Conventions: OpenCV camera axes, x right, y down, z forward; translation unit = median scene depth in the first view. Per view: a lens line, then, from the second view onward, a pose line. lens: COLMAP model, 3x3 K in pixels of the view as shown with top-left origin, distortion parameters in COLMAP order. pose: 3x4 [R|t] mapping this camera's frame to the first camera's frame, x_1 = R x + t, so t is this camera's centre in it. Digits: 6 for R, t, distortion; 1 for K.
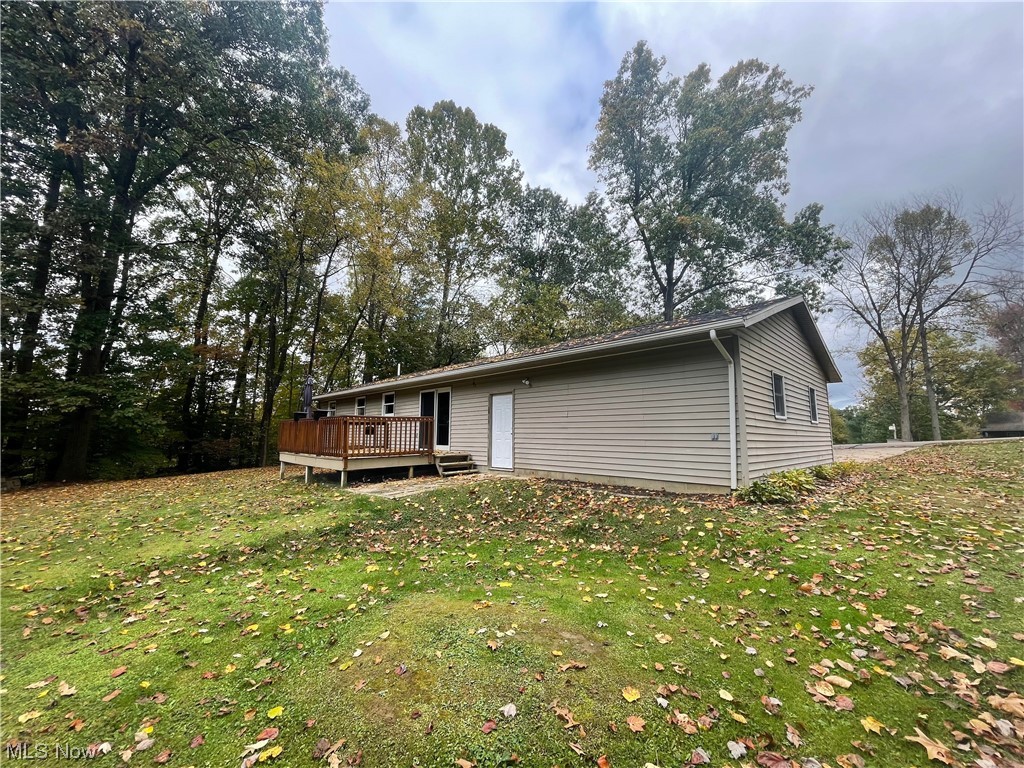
lens RADIAL K [[415.3, 0, 512.0], [0, 415.3, 384.0], [0, 0, 1]] dist [-0.000403, 0.000471]
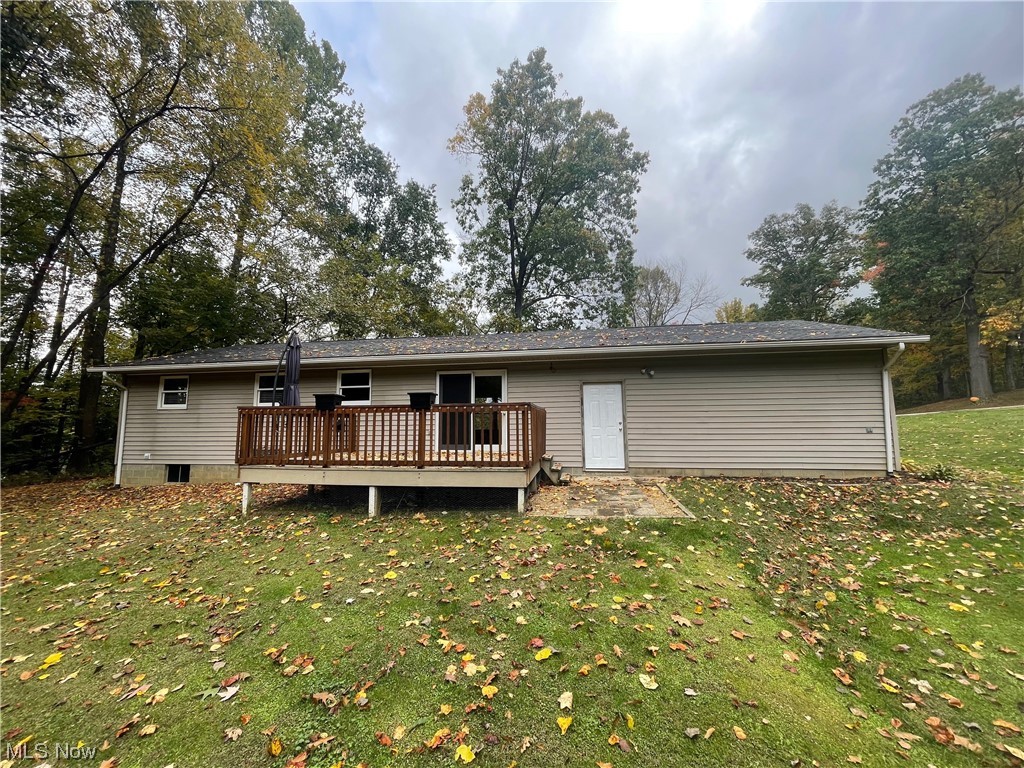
lens RADIAL K [[436.0, 0, 512.0], [0, 436.0, 384.0], [0, 0, 1]] dist [0.000999, 0.000251]
pose [[0.806532, 0.072283, 0.586755, -0.551650], [-0.069103, 0.997220, -0.027861, 0.049965], [-0.587138, -0.018076, 0.809285, 0.294477]]
